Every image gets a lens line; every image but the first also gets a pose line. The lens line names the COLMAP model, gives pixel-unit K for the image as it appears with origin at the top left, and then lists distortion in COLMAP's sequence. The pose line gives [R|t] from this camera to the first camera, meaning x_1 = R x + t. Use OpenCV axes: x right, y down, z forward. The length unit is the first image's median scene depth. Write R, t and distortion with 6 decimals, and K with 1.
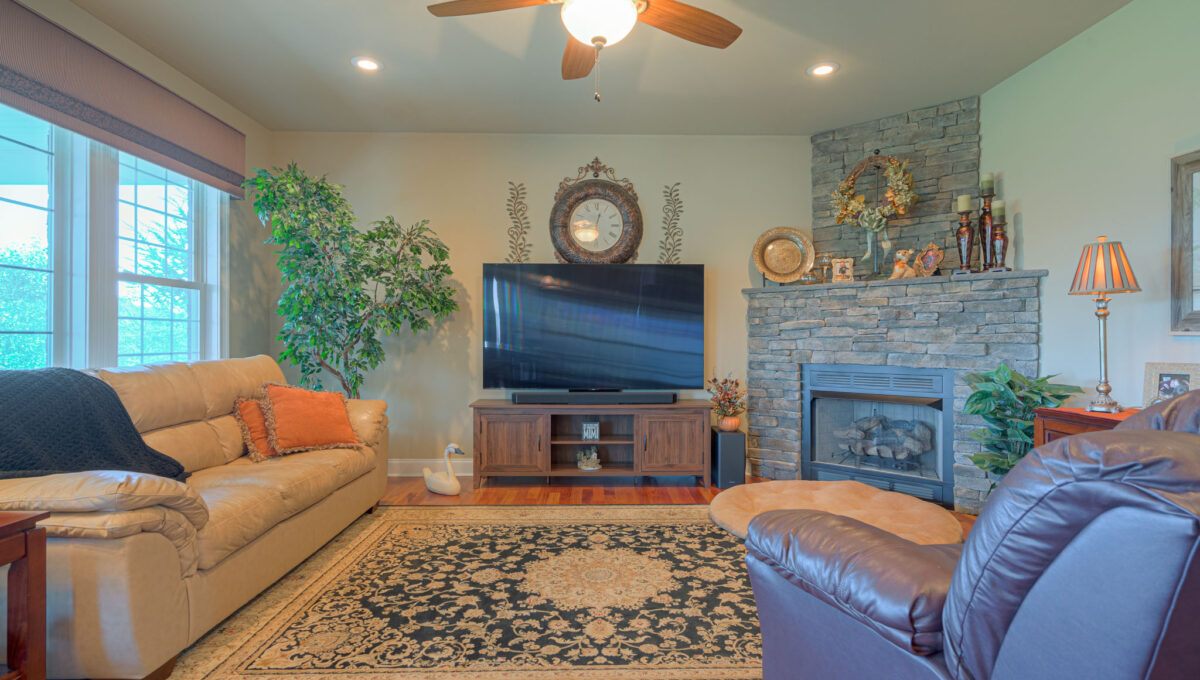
lens RADIAL K [[604.5, 0, 602.3], [0, 604.5, 336.7], [0, 0, 1]] dist [0.003085, 0.000670]
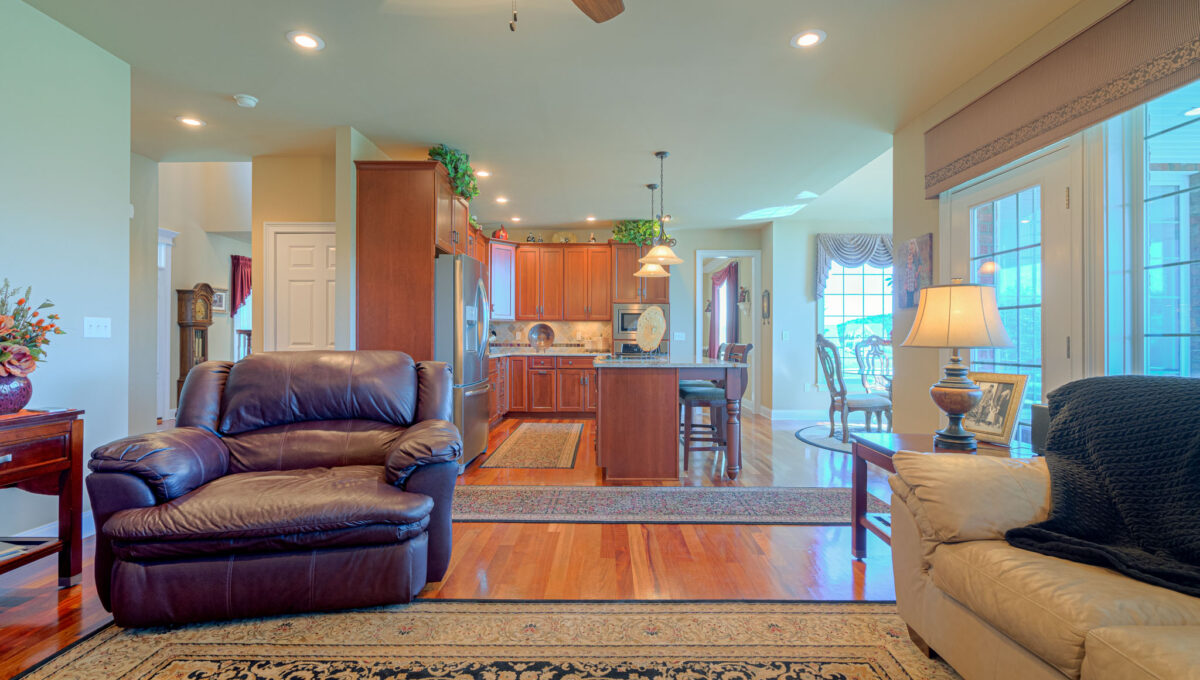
lens RADIAL K [[553.6, 0, 605.2], [0, 553.6, 337.1], [0, 0, 1]] dist [0.000083, -0.000012]
pose [[-0.999676, -0.004824, 0.024985, -0.103469], [-0.005050, 0.999947, -0.009012, 0.005093], [-0.024940, -0.009135, -0.999647, 1.226149]]
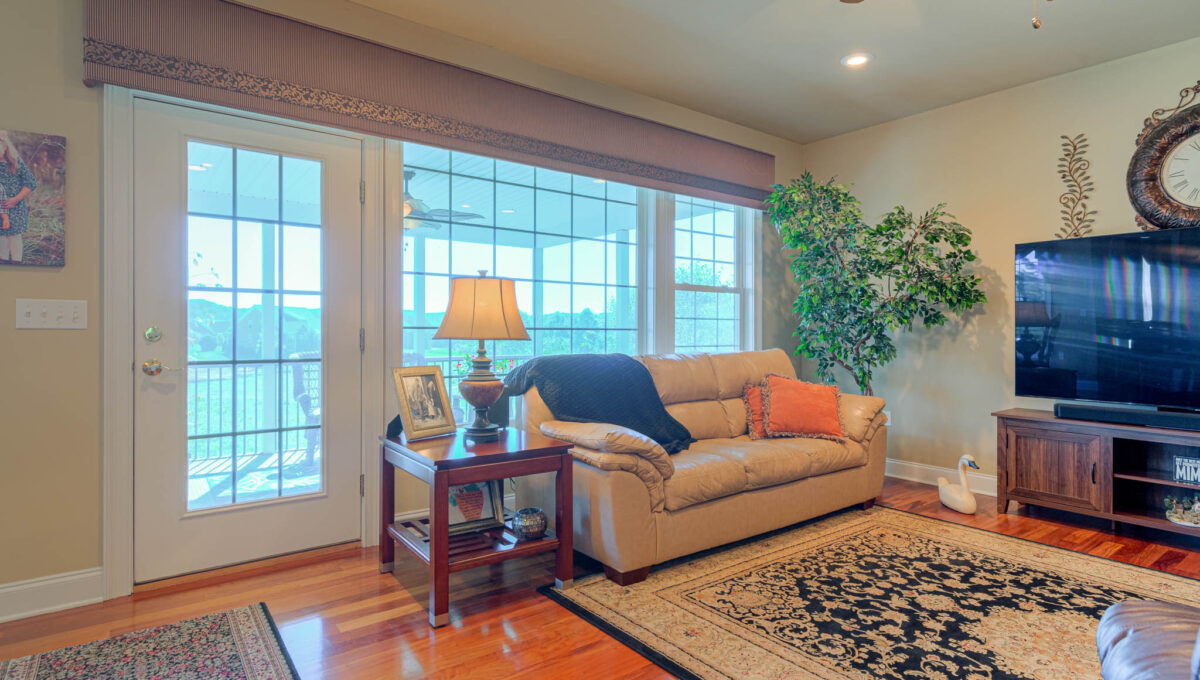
lens RADIAL K [[622.4, 0, 603.3], [0, 622.4, 334.1], [0, 0, 1]] dist [-0.000700, 0.000319]
pose [[0.590330, 0.003165, -0.807156, 0.224268], [-0.000474, 0.999993, 0.003575, -0.001109], [0.807162, -0.001728, 0.590328, 0.058187]]
